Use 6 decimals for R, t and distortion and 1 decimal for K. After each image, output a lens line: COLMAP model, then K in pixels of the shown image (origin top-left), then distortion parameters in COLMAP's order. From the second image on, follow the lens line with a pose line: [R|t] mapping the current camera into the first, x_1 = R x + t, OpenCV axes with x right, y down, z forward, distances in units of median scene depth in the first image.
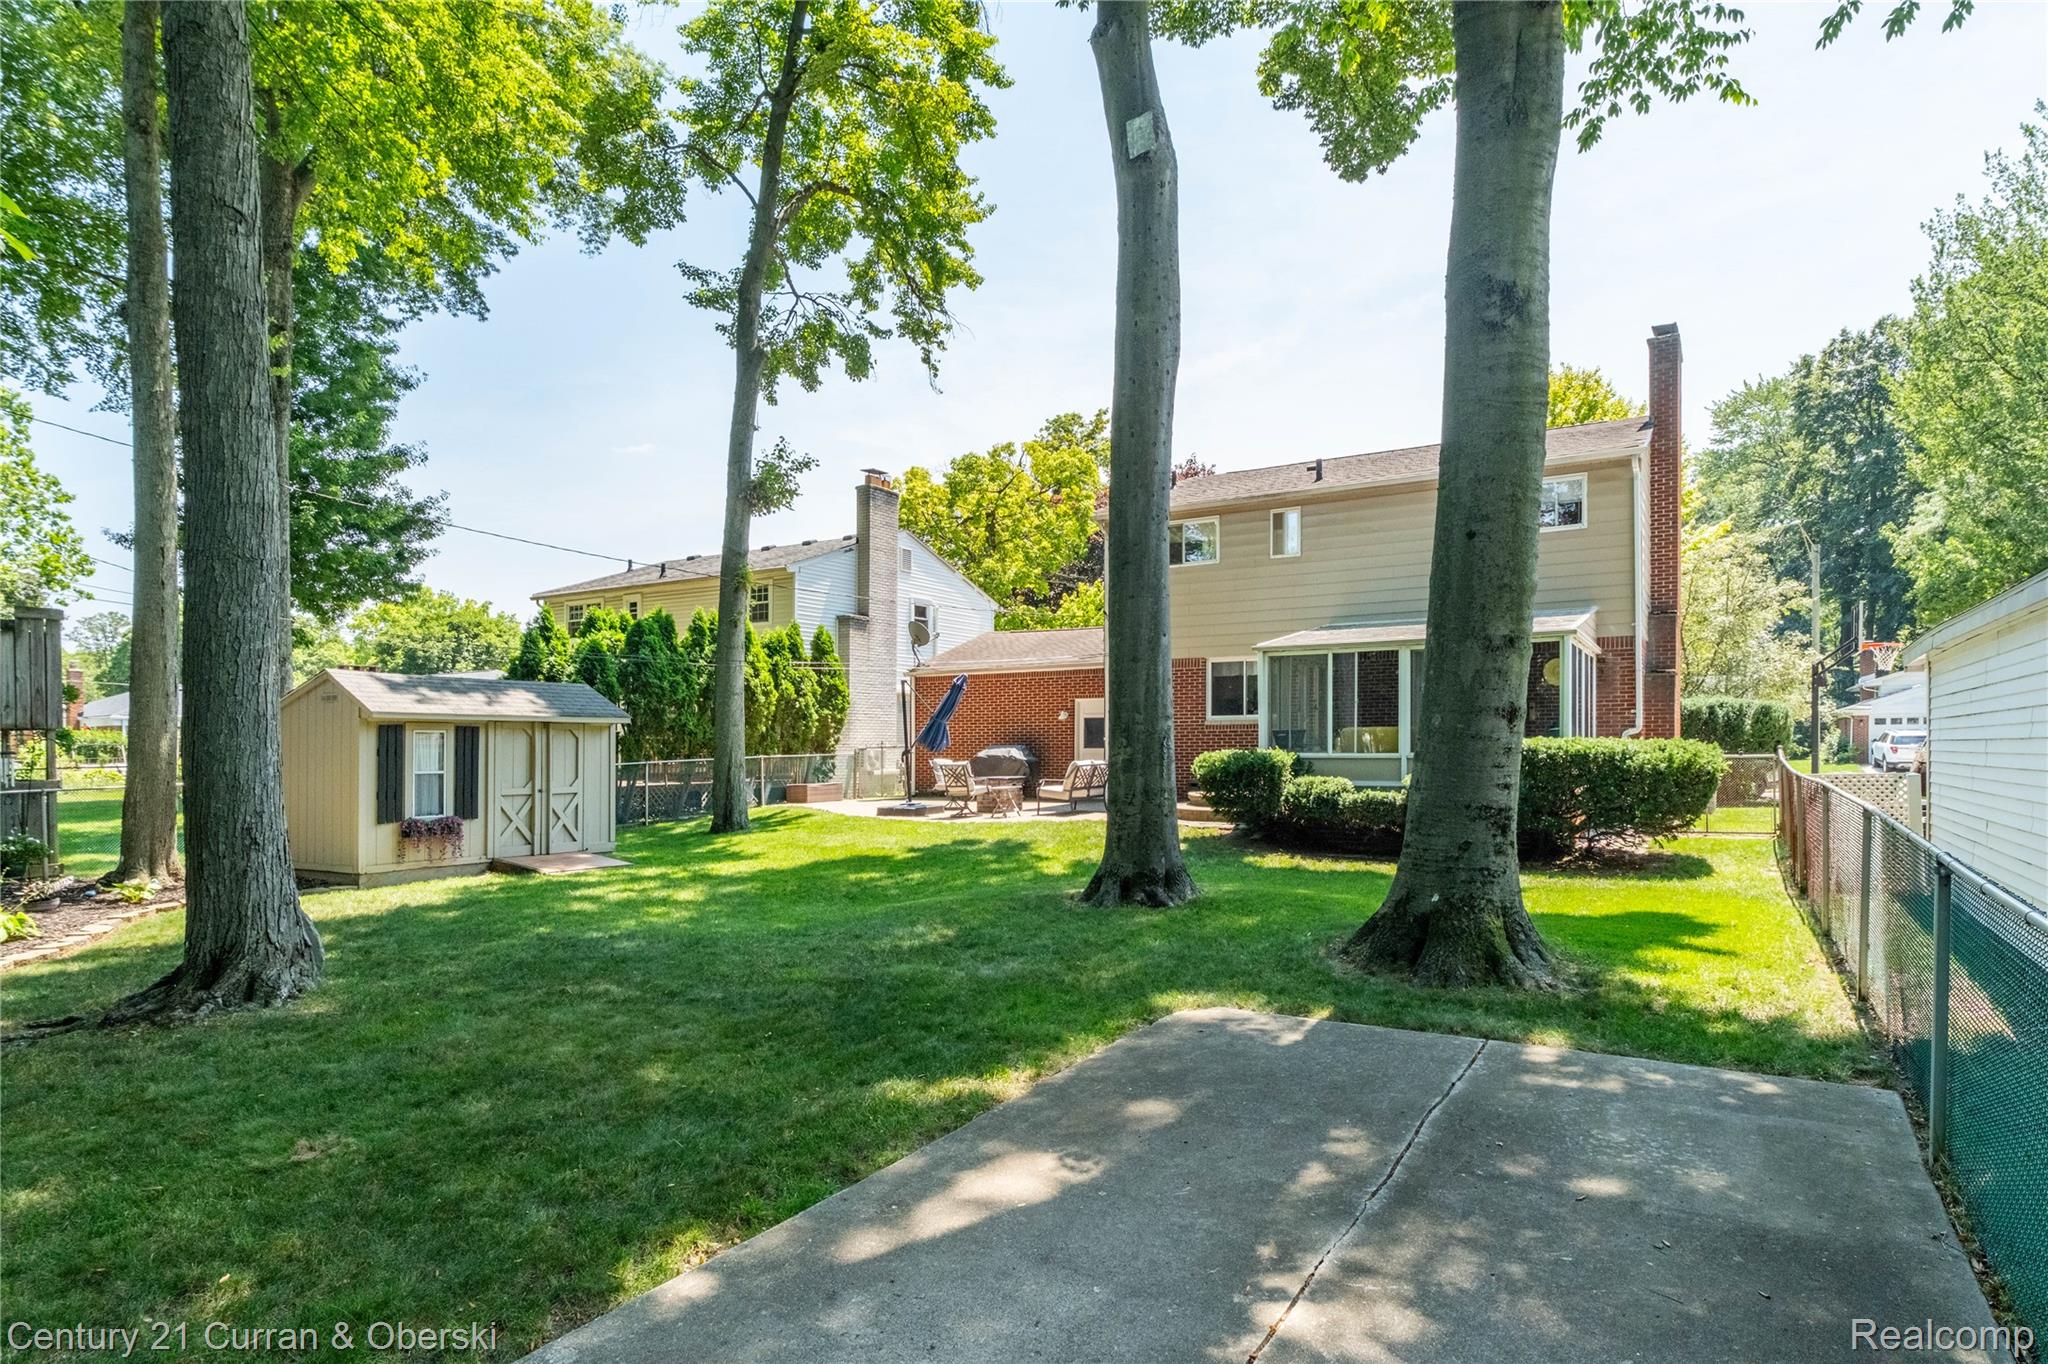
lens RADIAL K [[1183.2, 0, 1034.2], [0, 1183.2, 699.6], [0, 0, 1]] dist [-0.001720, -0.001066]
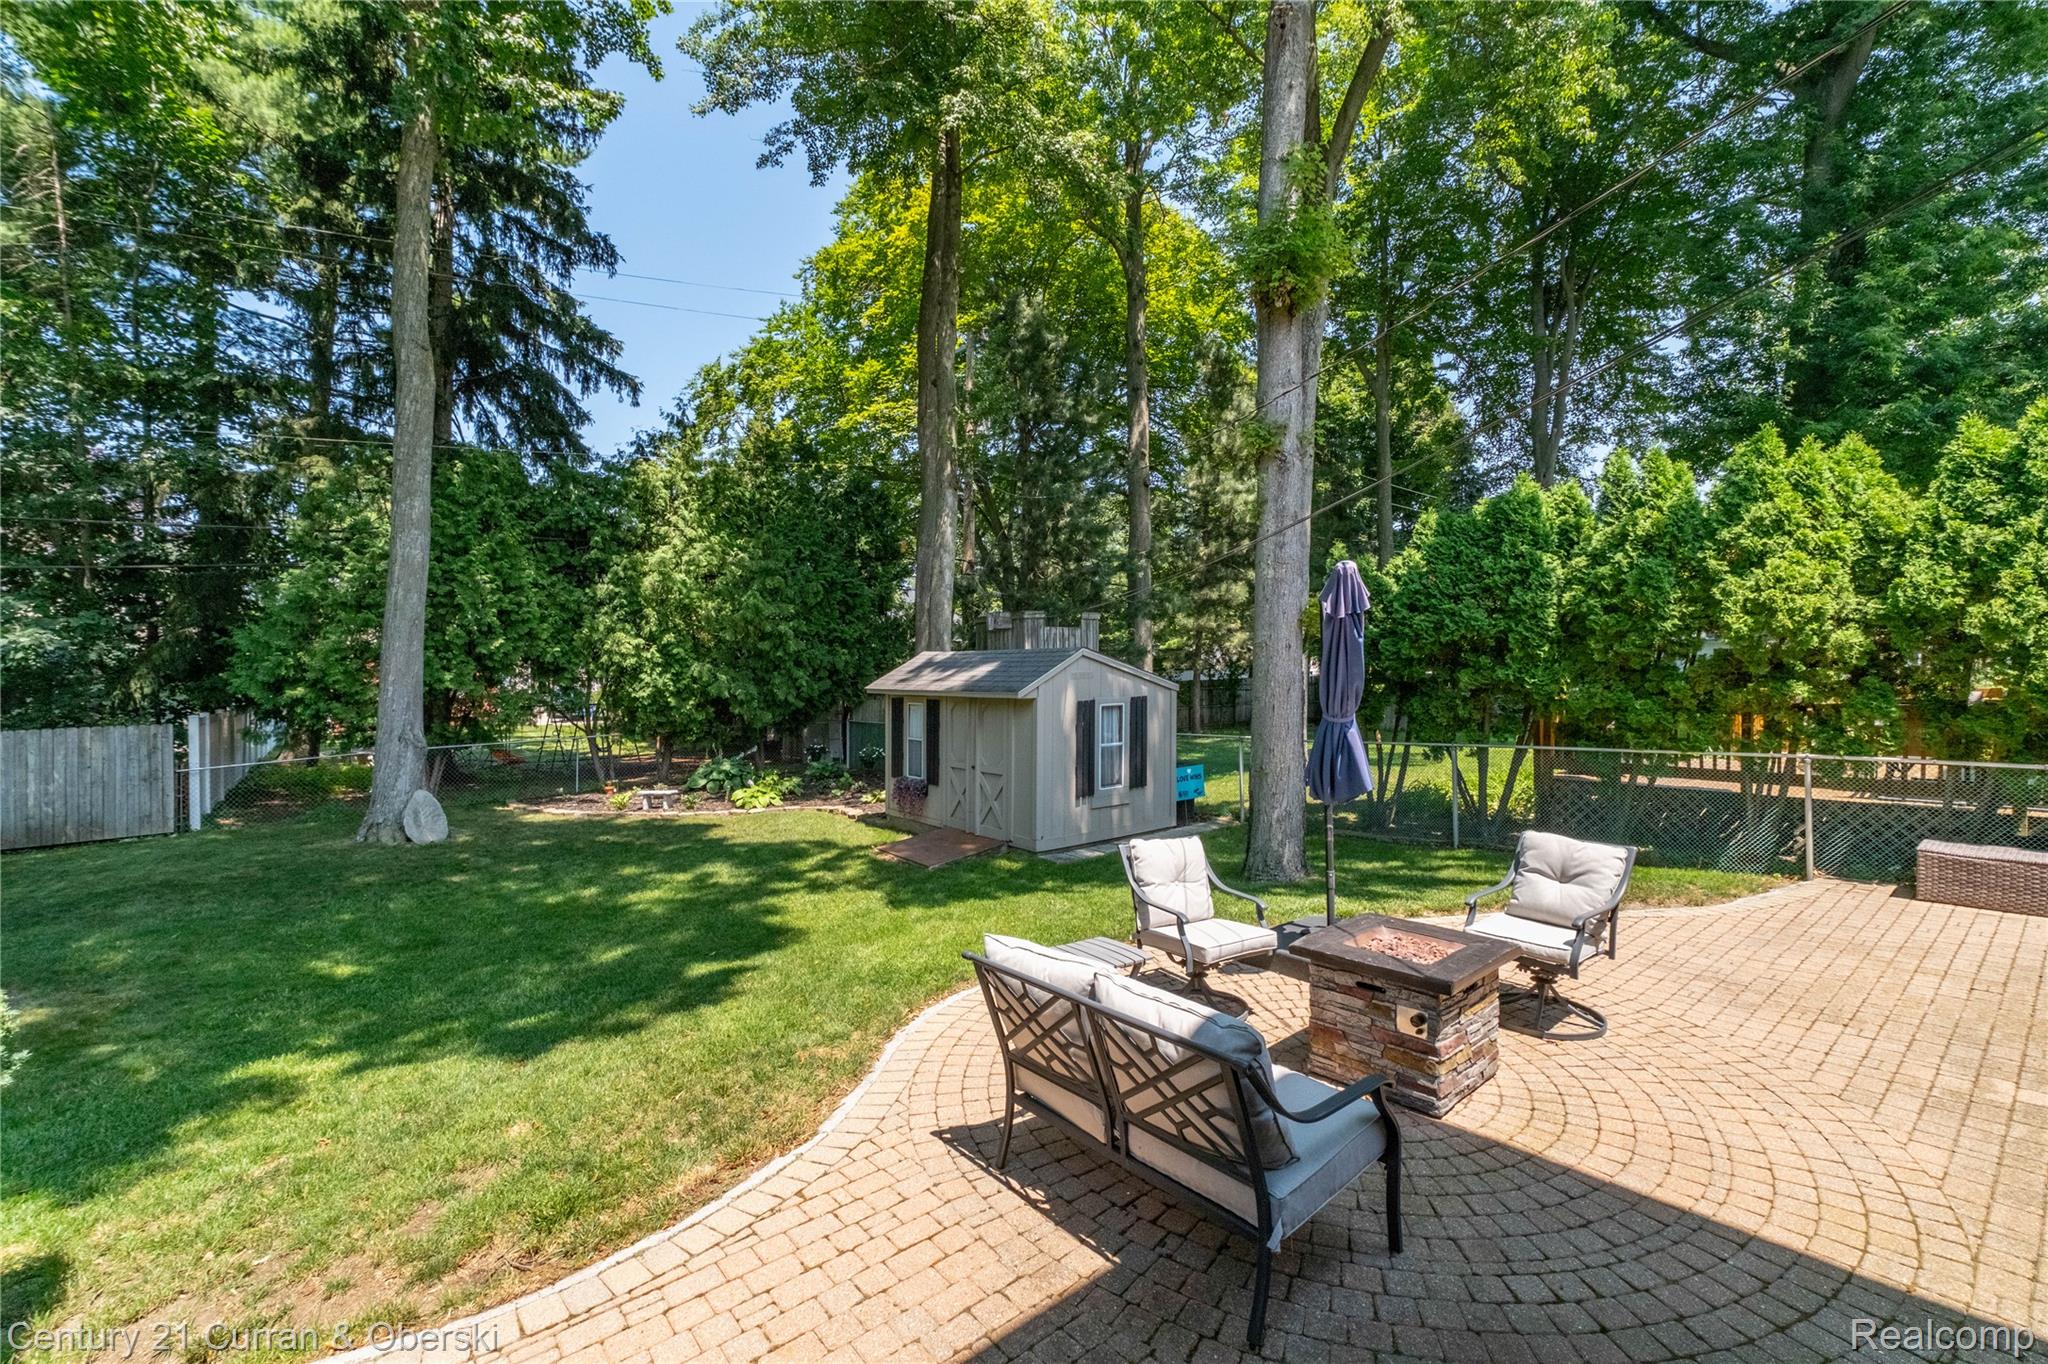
lens RADIAL K [[879.2, 0, 1035.7], [0, 879.2, 622.1], [0, 0, 1]] dist [-0.004043, 0.000862]
pose [[-0.322453, -0.028593, -0.946153, 0.184865], [0.059954, 0.996920, -0.050560, -0.001307], [0.944685, -0.073029, -0.319746, 0.962236]]
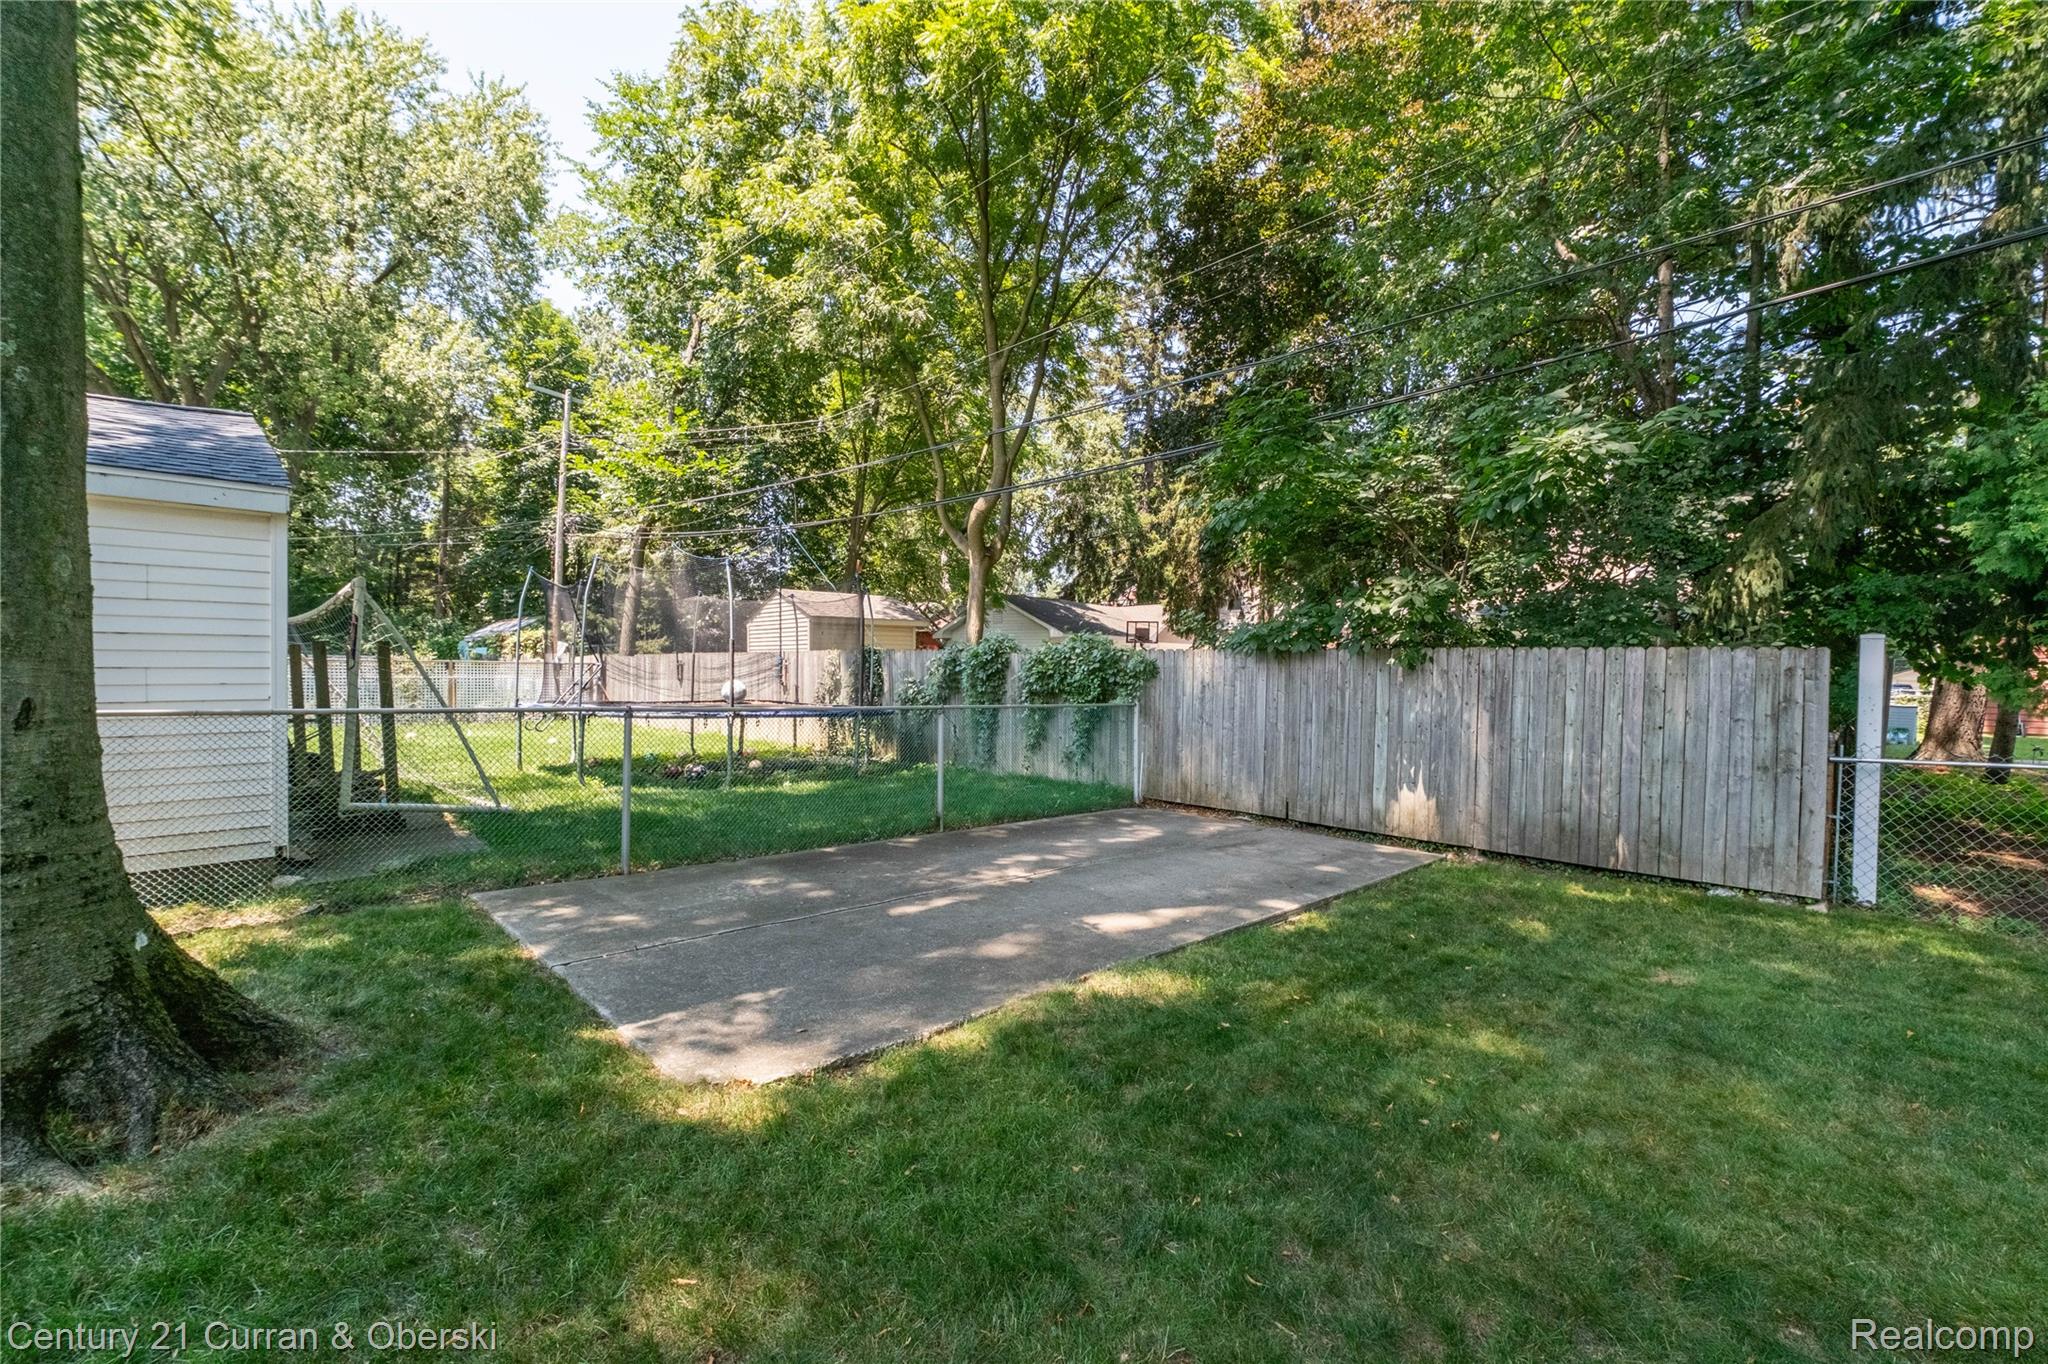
lens RADIAL K [[861.9, 0, 1023.3], [0, 861.9, 647.2], [0, 0, 1]] dist [-0.002469, 0.000702]
pose [[-0.973387, -0.005415, 0.229104, -0.034759], [-0.020381, 0.997805, -0.063006, 0.024425], [-0.228260, -0.065998, -0.971361, 0.478567]]
